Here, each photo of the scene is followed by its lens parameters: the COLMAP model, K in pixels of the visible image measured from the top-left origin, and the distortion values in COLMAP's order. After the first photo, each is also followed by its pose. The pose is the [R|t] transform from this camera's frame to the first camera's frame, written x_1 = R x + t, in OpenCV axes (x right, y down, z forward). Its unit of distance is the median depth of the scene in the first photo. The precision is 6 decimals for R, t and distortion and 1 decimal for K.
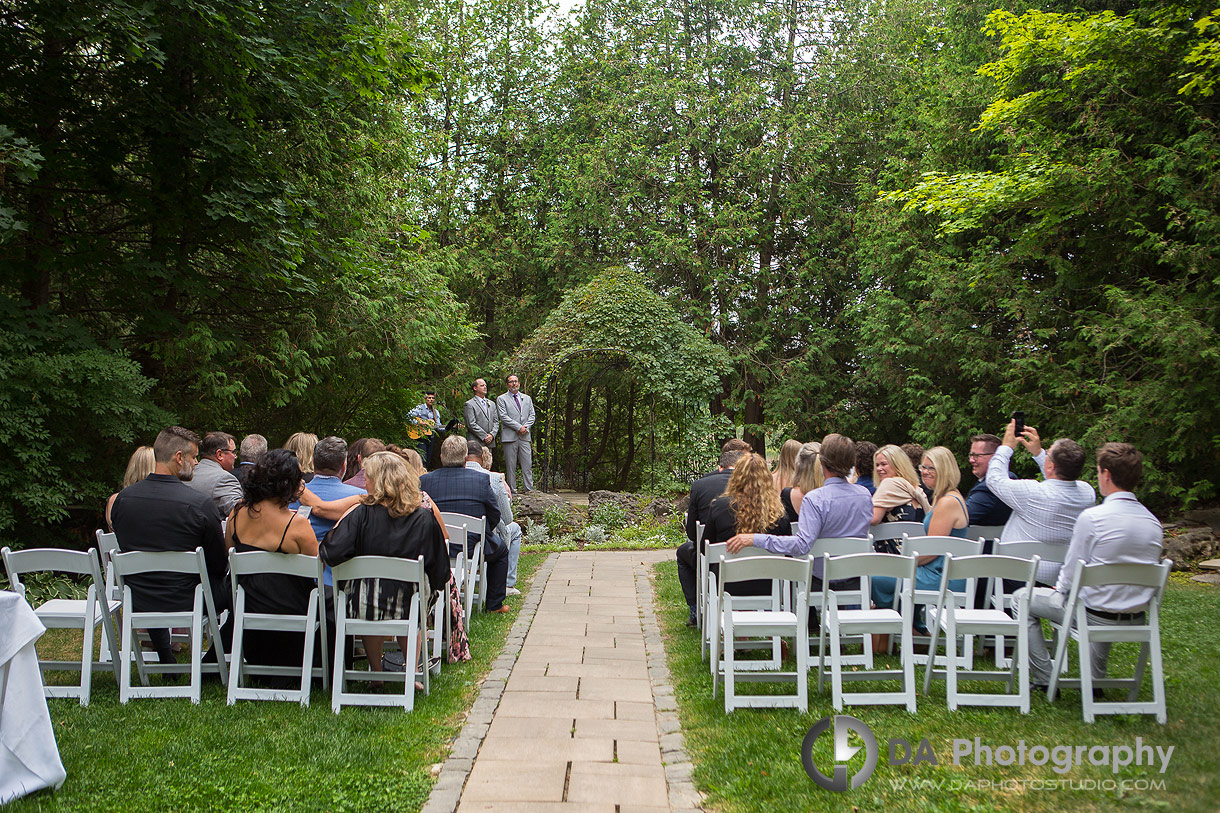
lens RADIAL K [[1130.5, 0, 610.0], [0, 1130.5, 406.5], [0, 0, 1]] dist [-0.129393, 0.004286]
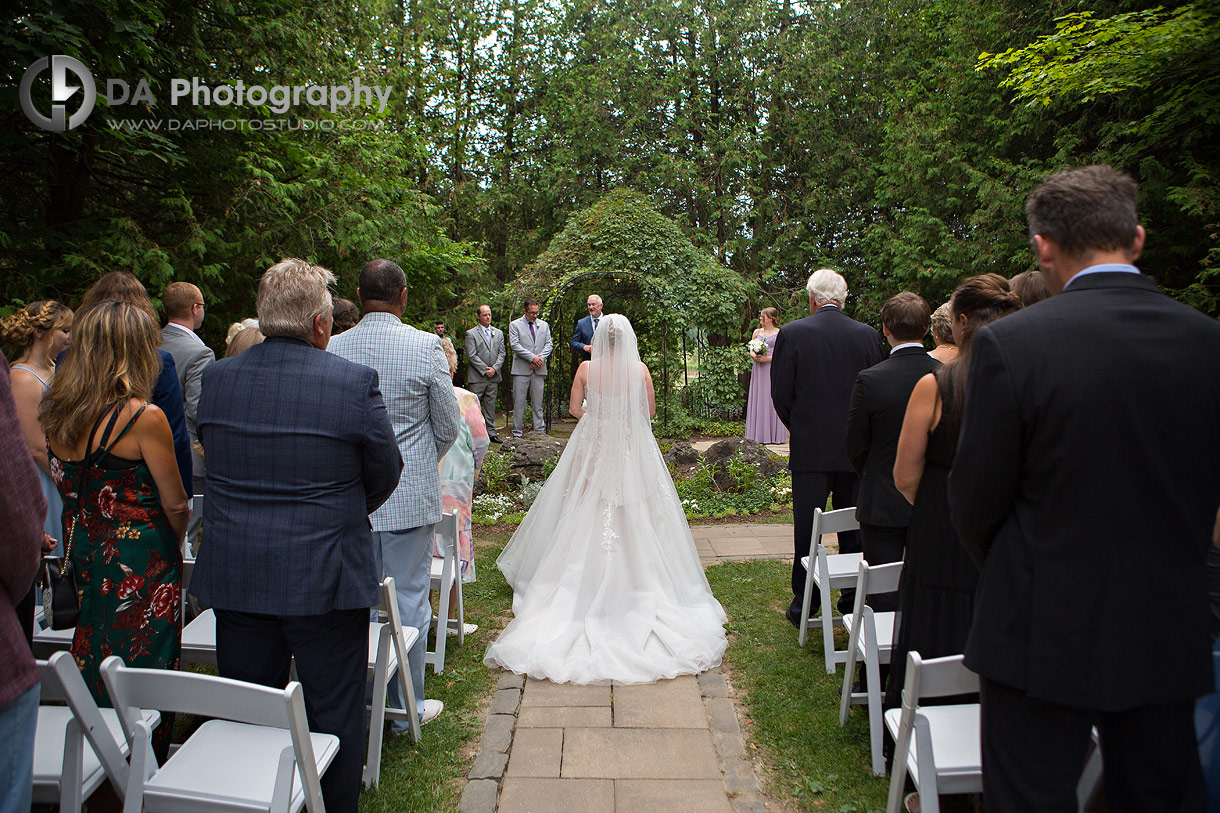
lens RADIAL K [[936.2, 0, 610.0], [0, 936.2, 406.5], [0, 0, 1]] dist [-0.098566, -0.000016]
pose [[1.000000, -0.000418, 0.000268, -0.006771], [0.000396, 0.997102, 0.076077, 0.000076], [-0.000299, -0.076077, 0.997102, 0.228740]]
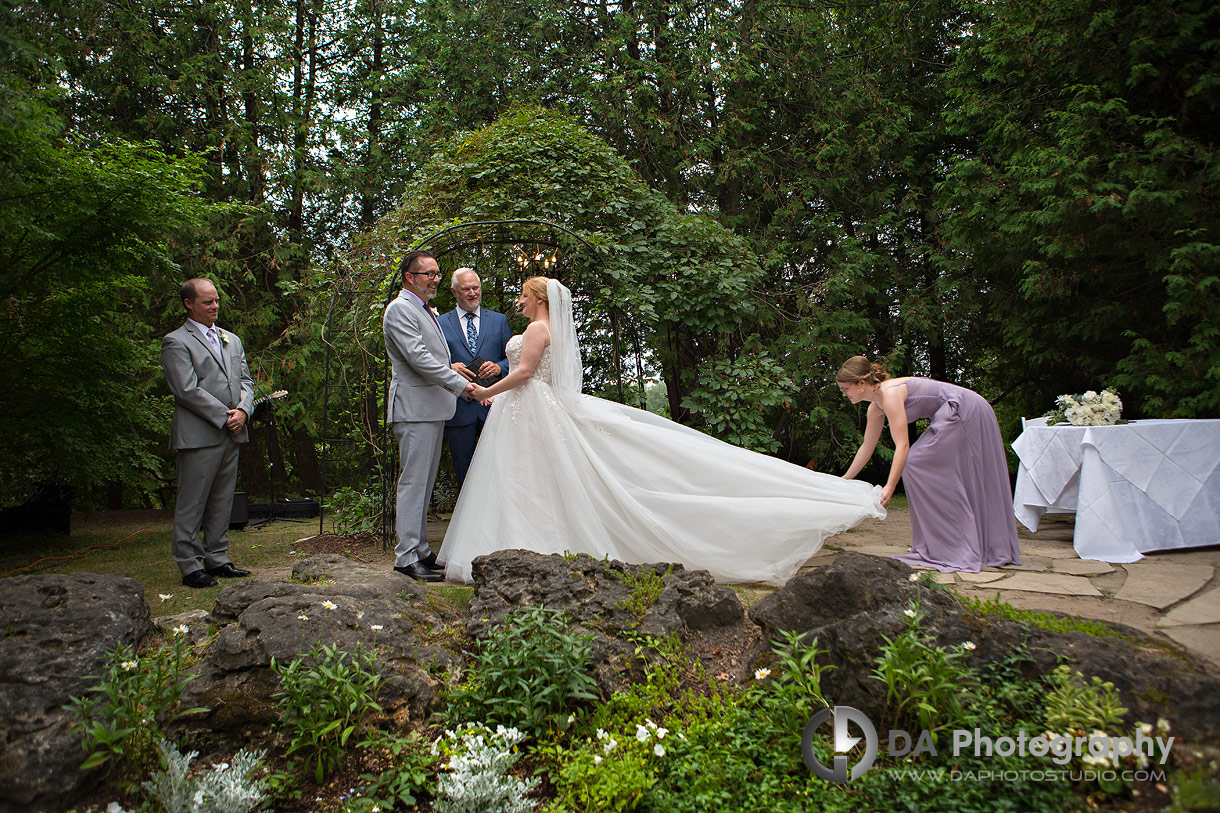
lens RADIAL K [[1130.5, 0, 610.0], [0, 1130.5, 406.5], [0, 0, 1]] dist [-0.129393, 0.004286]
pose [[0.997024, -0.039430, 0.066251, 0.003077], [0.038789, 0.999188, 0.010932, 0.021134], [-0.066628, -0.008329, 0.997743, 0.513693]]
